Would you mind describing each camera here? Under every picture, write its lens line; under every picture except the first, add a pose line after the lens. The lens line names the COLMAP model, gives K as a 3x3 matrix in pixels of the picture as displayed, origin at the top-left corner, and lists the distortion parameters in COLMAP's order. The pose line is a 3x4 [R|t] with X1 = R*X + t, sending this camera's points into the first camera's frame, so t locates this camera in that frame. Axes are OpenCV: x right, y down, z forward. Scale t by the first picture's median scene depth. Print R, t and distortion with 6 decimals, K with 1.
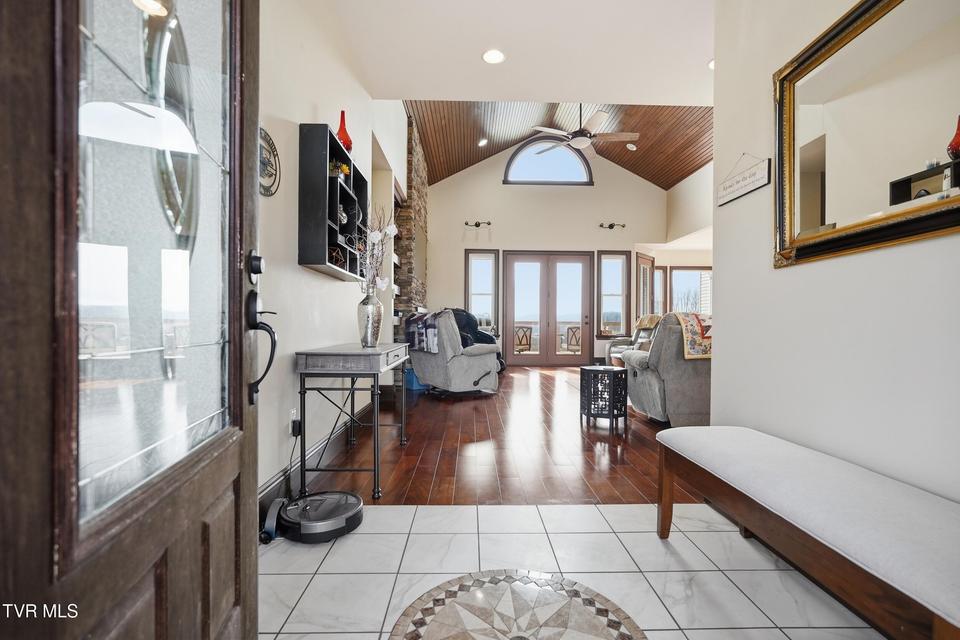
lens RADIAL K [[423.6, 0, 476.8], [0, 423.6, 321.5], [0, 0, 1]] dist [-0.014452, 0.005172]
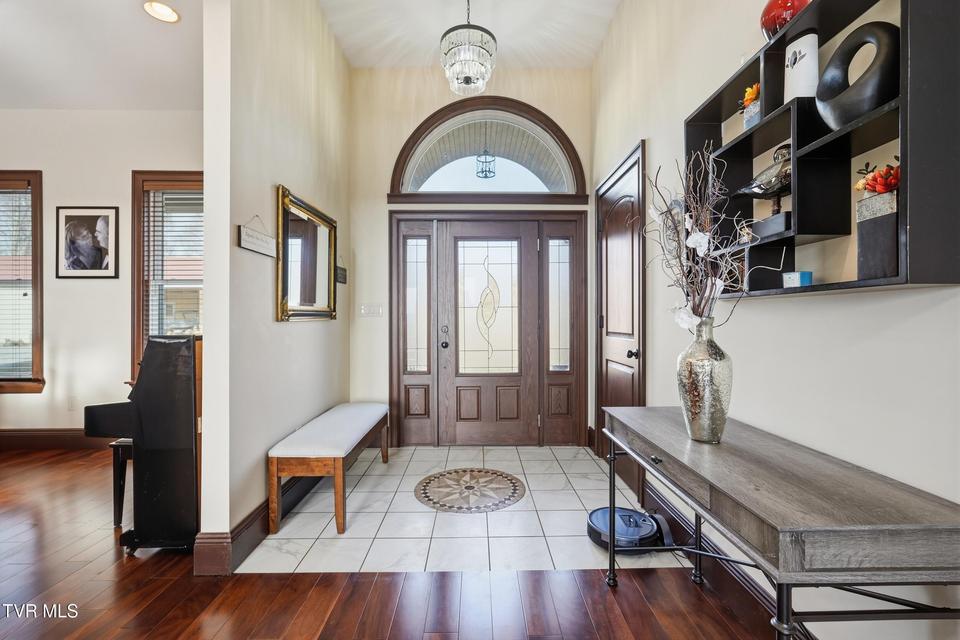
lens RADIAL K [[423.6, 0, 482.5], [0, 423.6, 320.2], [0, 0, 1]] dist [-0.014452, 0.005172]
pose [[-0.999901, -0.005234, -0.013052, 0.008613], [-0.005196, 0.999982, -0.002958, -0.024053], [0.013067, -0.002890, -0.999910, 0.456463]]
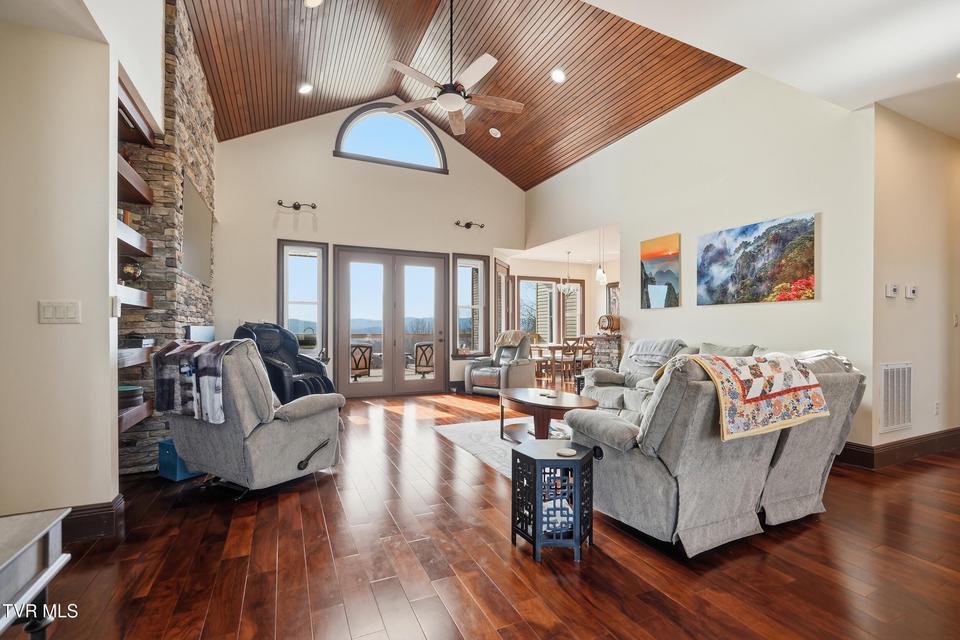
lens RADIAL K [[423.6, 0, 478.4], [0, 423.6, 326.7], [0, 0, 1]] dist [-0.014452, 0.005172]
pose [[0.913347, -0.003991, 0.407162, -0.009870], [0.004225, 0.999991, 0.000323, -0.024573], [-0.407159, 0.001426, 0.913356, 0.236953]]
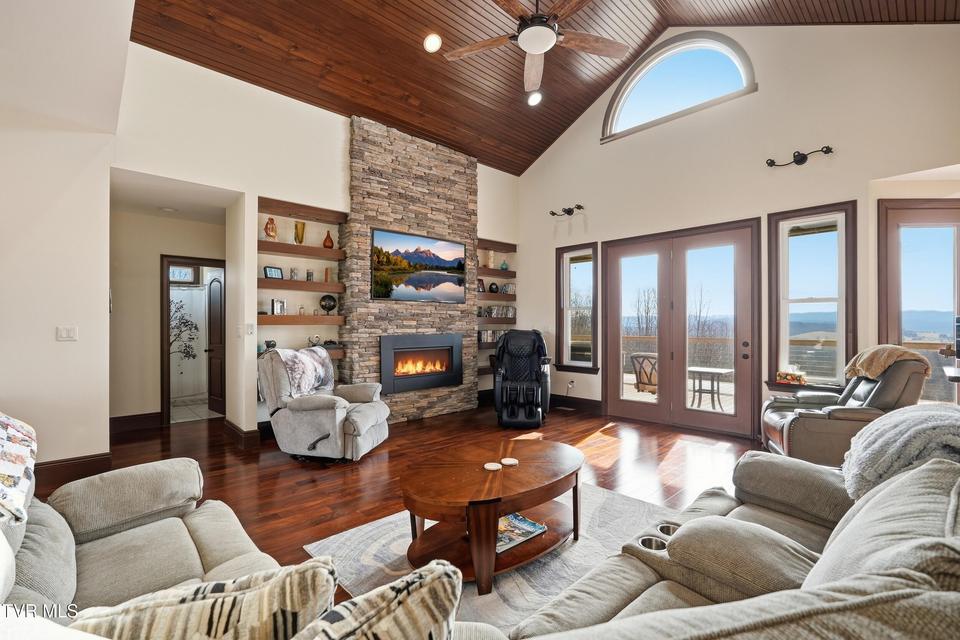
lens RADIAL K [[423.6, 0, 489.0], [0, 423.6, 323.4], [0, 0, 1]] dist [-0.014452, 0.005172]
pose [[0.677826, -0.009702, -0.735159, 0.467448], [0.008544, 0.999949, -0.005318, -0.040221], [0.735173, -0.002676, 0.677874, 0.447263]]
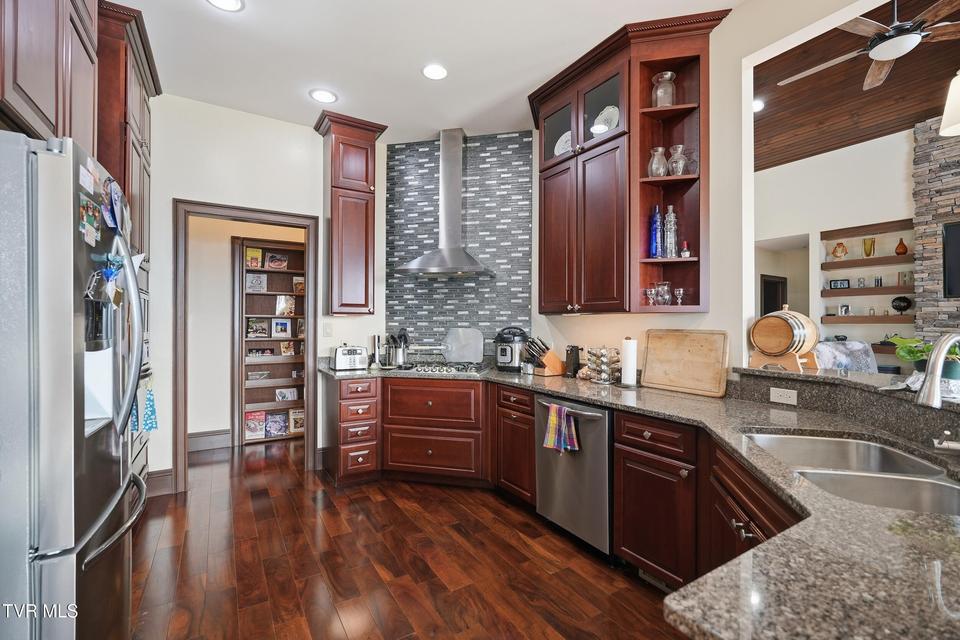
lens RADIAL K [[423.6, 0, 479.1], [0, 423.6, 321.1], [0, 0, 1]] dist [-0.014452, 0.005172]
pose [[-0.858933, -0.010822, -0.511974, 0.781053], [-0.006186, 0.999923, -0.010759, -0.036056], [0.512051, -0.006074, -0.858934, 0.919874]]
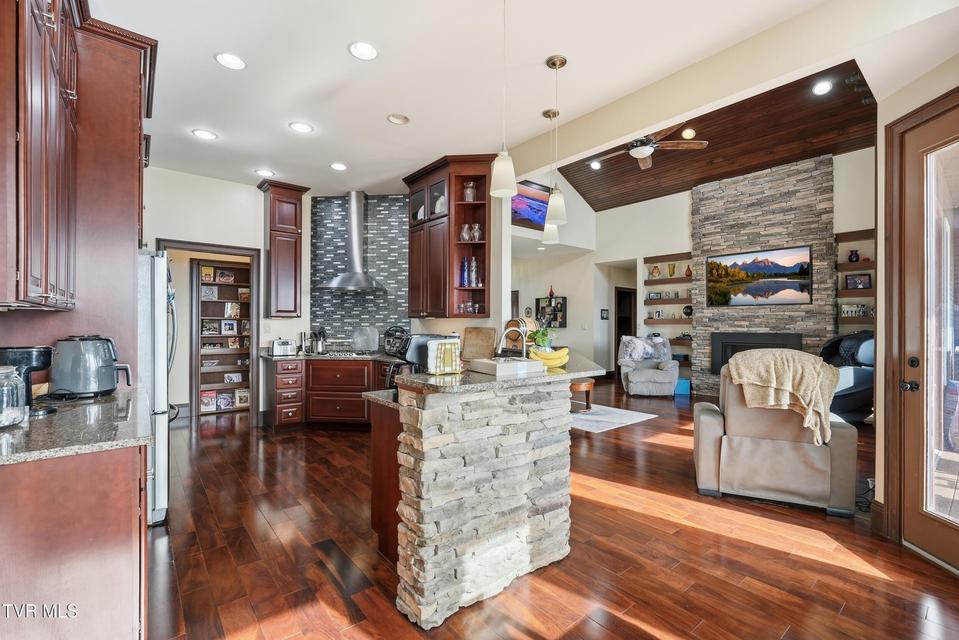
lens RADIAL K [[423.1, 0, 479.4], [0, 423.1, 322.6], [0, 0, 1]] dist [-0.014452, 0.005172]
pose [[-0.783576, -0.011478, -0.621190, 0.833295], [-0.006408, 0.999925, -0.010393, -0.034441], [0.621263, -0.004164, -0.783591, 1.148886]]
